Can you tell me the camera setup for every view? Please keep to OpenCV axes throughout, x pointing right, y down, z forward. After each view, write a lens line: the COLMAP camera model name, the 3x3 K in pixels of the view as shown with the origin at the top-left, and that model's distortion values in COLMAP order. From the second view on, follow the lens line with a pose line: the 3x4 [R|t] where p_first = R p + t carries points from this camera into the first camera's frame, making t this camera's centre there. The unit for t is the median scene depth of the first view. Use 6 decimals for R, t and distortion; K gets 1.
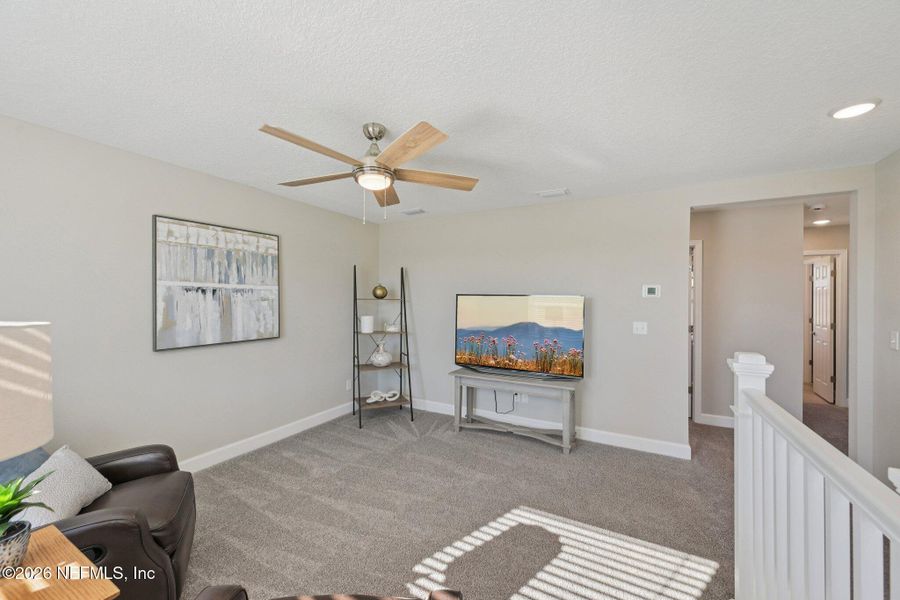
lens RADIAL K [[352.3, 0, 451.0], [0, 352.3, 301.2], [0, 0, 1]] dist [0.002289, 0.000182]
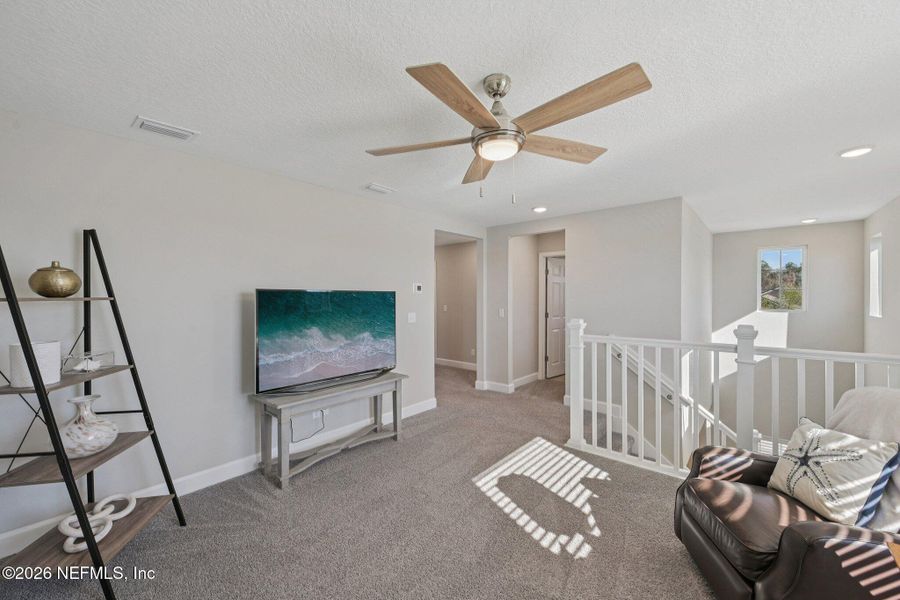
lens RADIAL K [[352.3, 0, 451.0], [0, 352.3, 301.2], [0, 0, 1]] dist [0.002289, 0.000182]
pose [[0.222033, -0.019484, 0.974844, -0.701595], [0.010587, 0.999790, 0.017571, -0.003021], [-0.974982, 0.006420, 0.222193, 0.638704]]
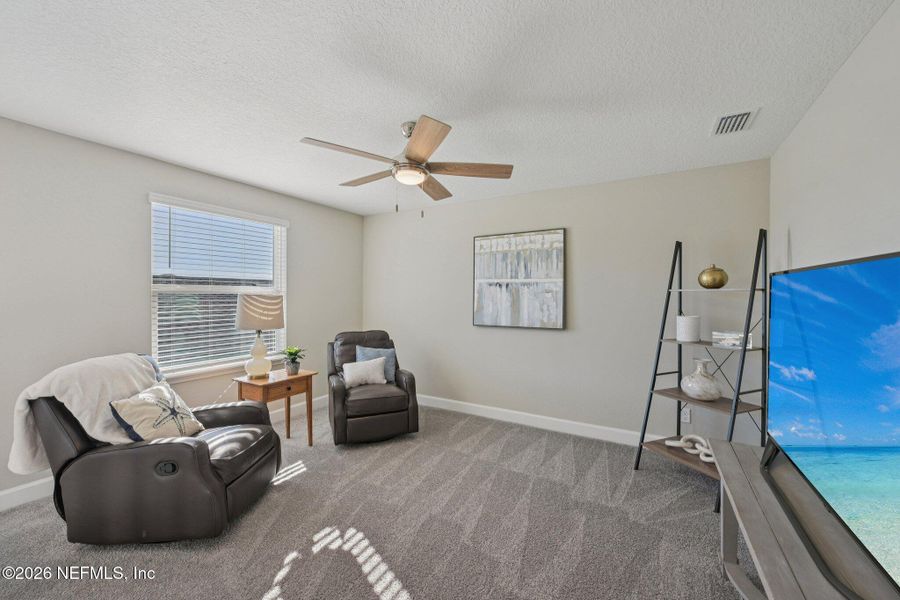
lens RADIAL K [[352.3, 0, 451.0], [0, 352.3, 301.2], [0, 0, 1]] dist [0.002289, 0.000182]
pose [[-0.031723, 0.008898, -0.999457, 0.589056], [-0.013258, 0.999869, 0.009323, 0.019614], [0.999409, 0.013547, -0.031601, 0.799337]]
